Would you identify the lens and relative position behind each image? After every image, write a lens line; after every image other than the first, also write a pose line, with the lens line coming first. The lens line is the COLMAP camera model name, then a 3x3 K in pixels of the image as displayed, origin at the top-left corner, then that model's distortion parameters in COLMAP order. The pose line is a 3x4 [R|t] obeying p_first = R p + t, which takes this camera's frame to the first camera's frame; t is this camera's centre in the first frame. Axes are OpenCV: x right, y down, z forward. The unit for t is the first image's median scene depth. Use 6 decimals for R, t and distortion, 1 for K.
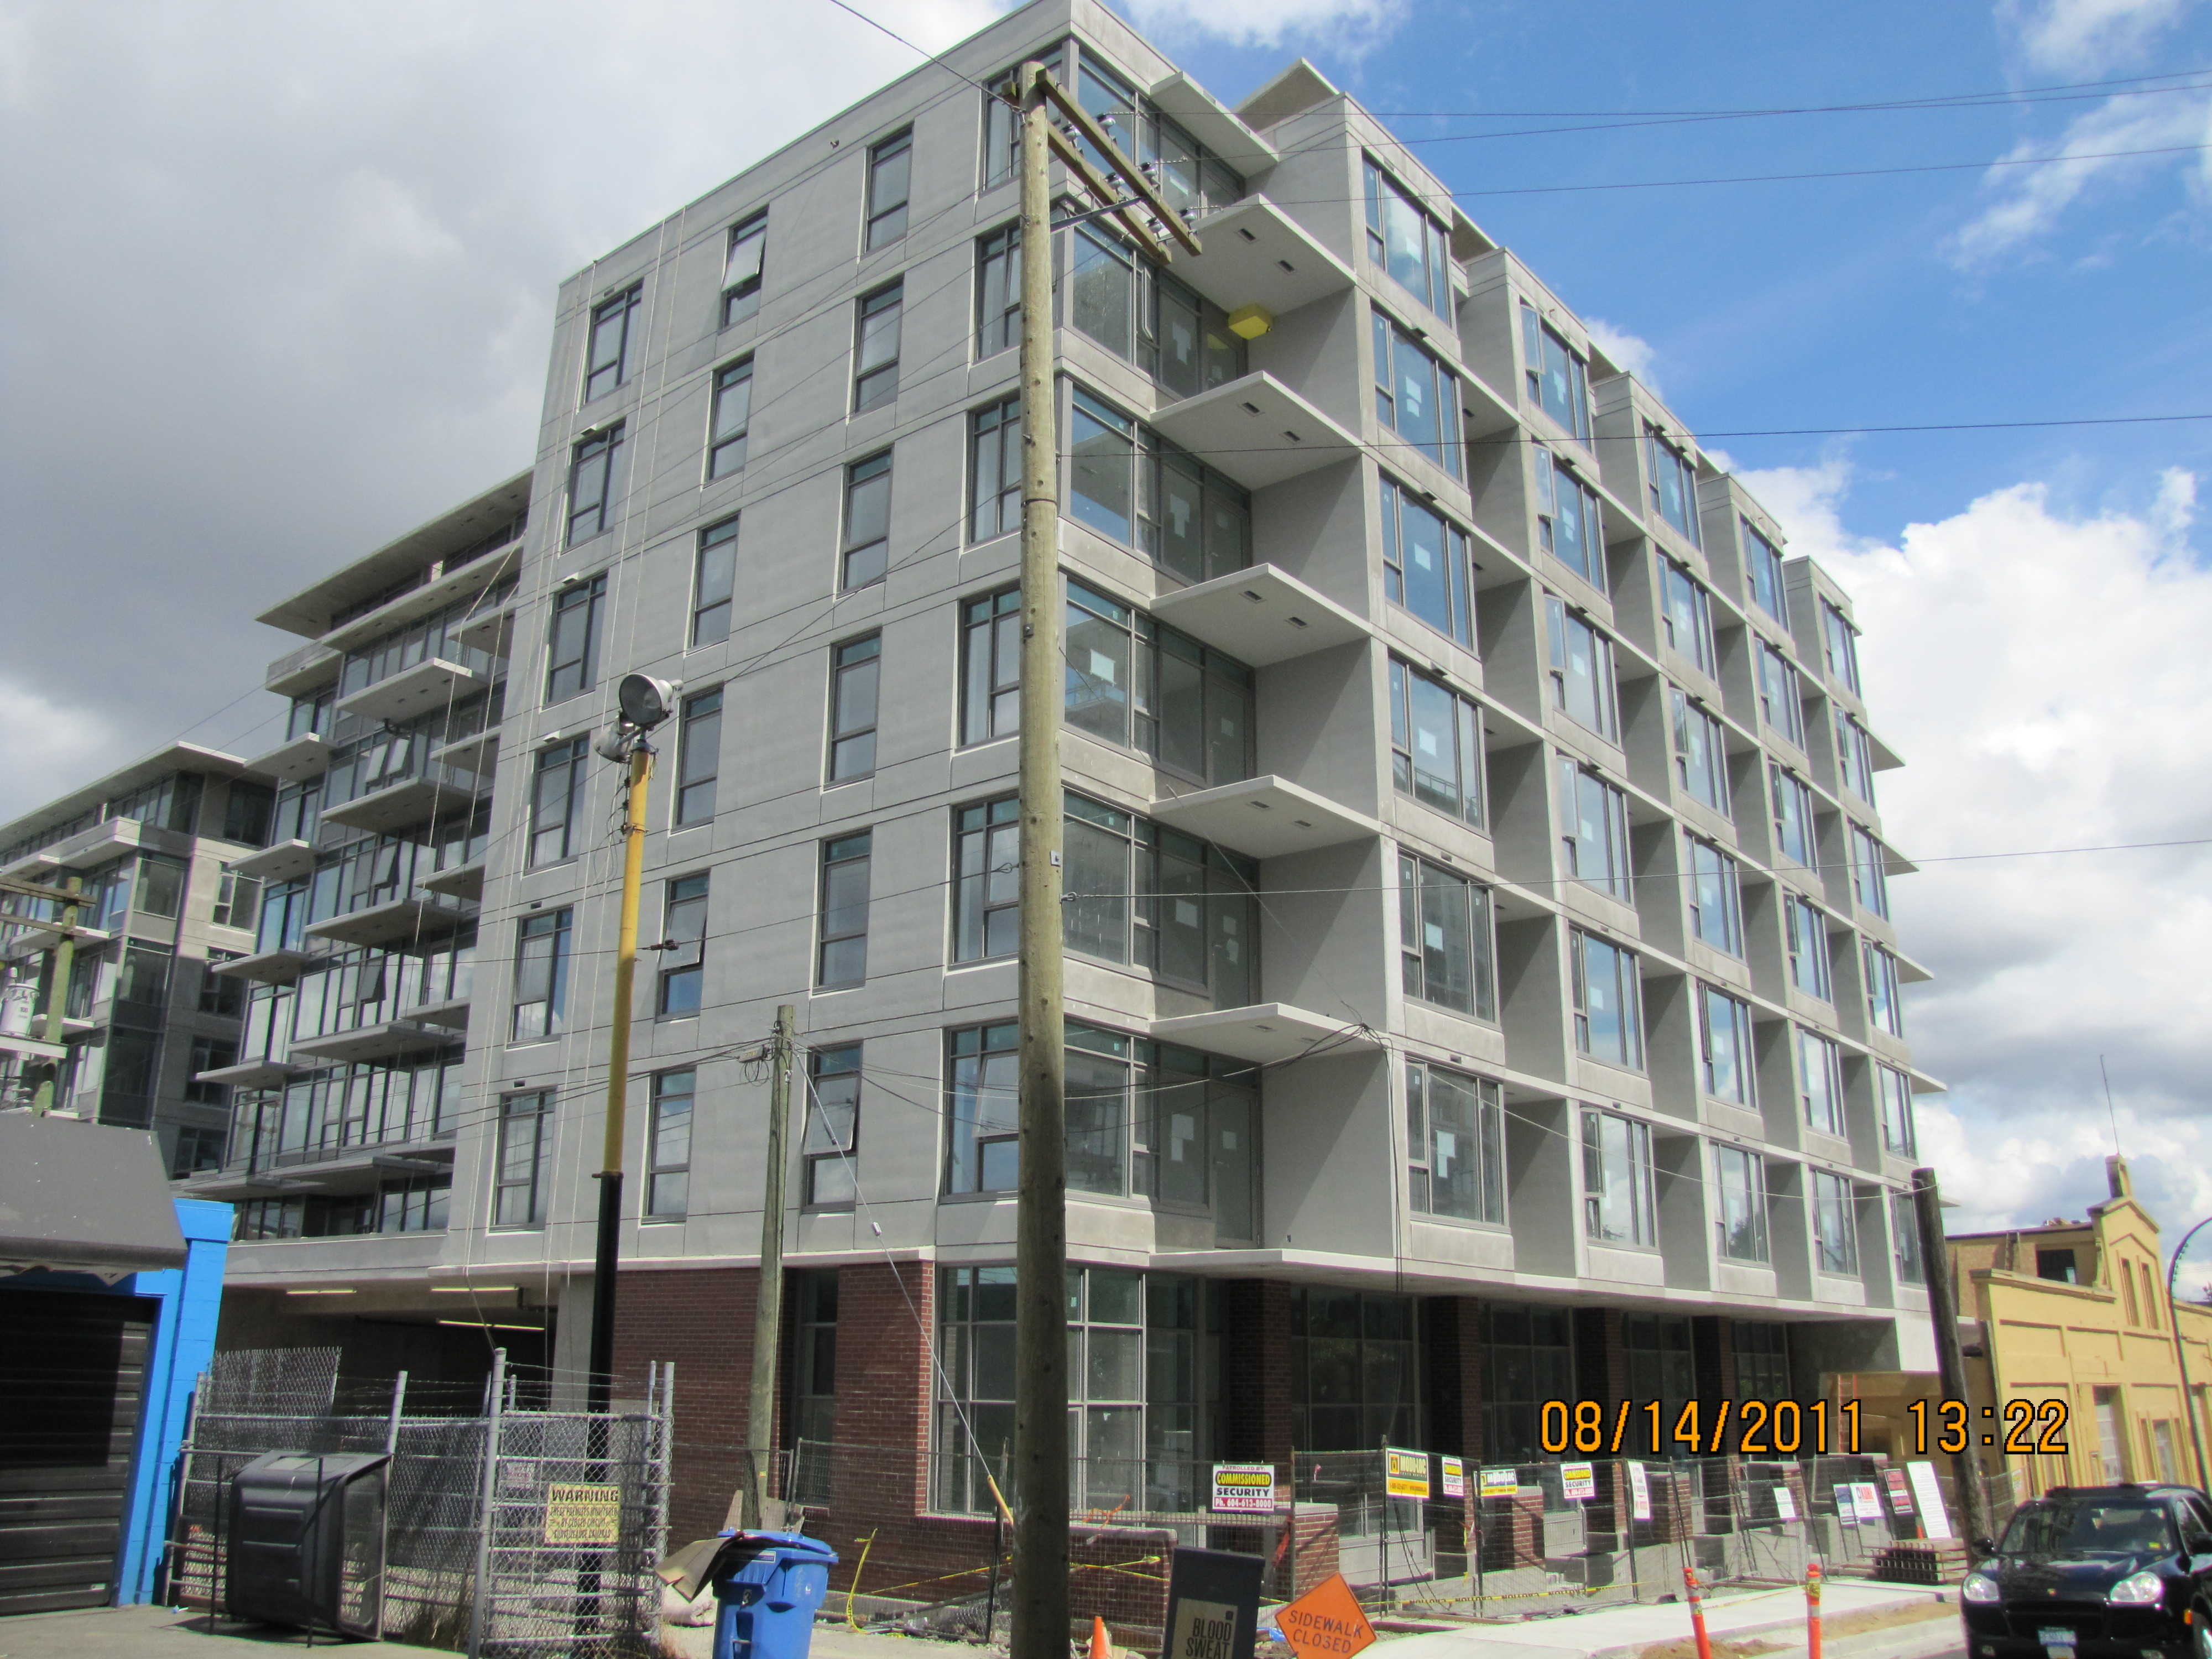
lens RADIAL K [[1798.8, 0, 1101.2], [0, 1798.8, 788.0], [0, 0, 1]] dist [-0.164378, 0.139308]
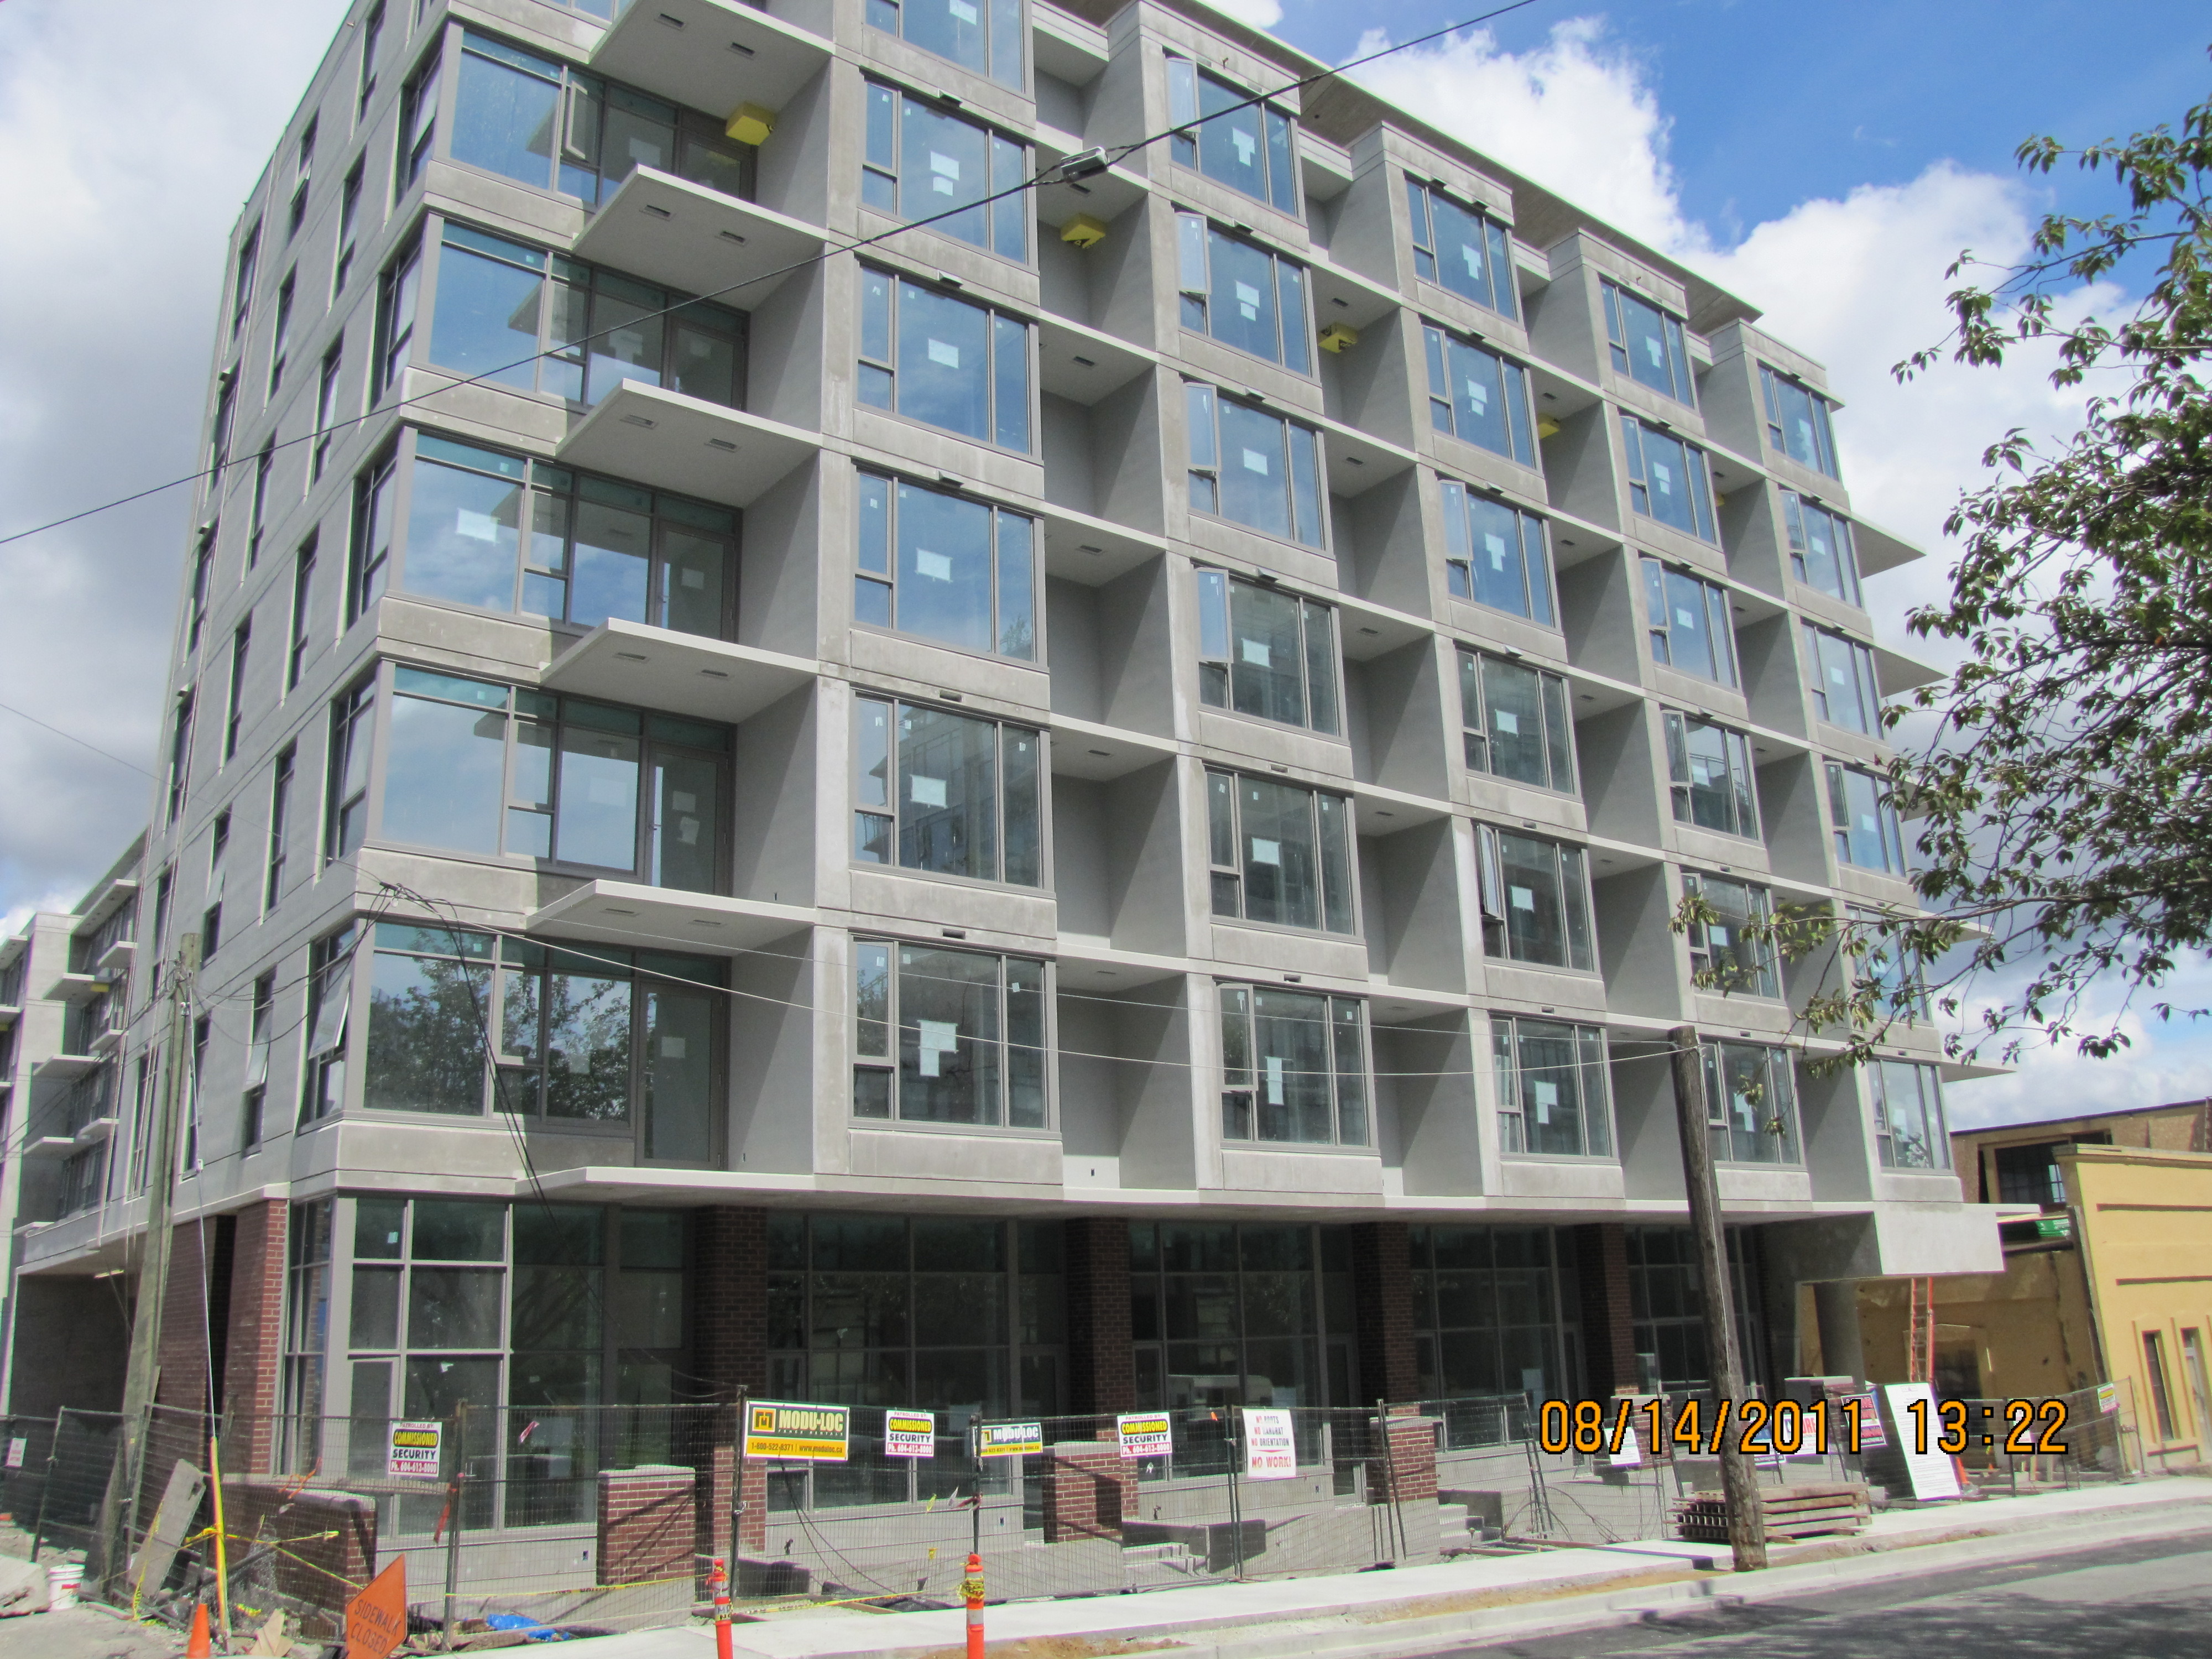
lens RADIAL K [[1798.8, 0, 1101.2], [0, 1798.8, 788.0], [0, 0, 1]] dist [-0.164378, 0.139308]
pose [[0.974920, -0.106577, -0.195375, 0.447009], [0.111928, 0.993579, 0.016526, 0.079821], [0.192359, -0.037980, 0.980589, 0.196299]]
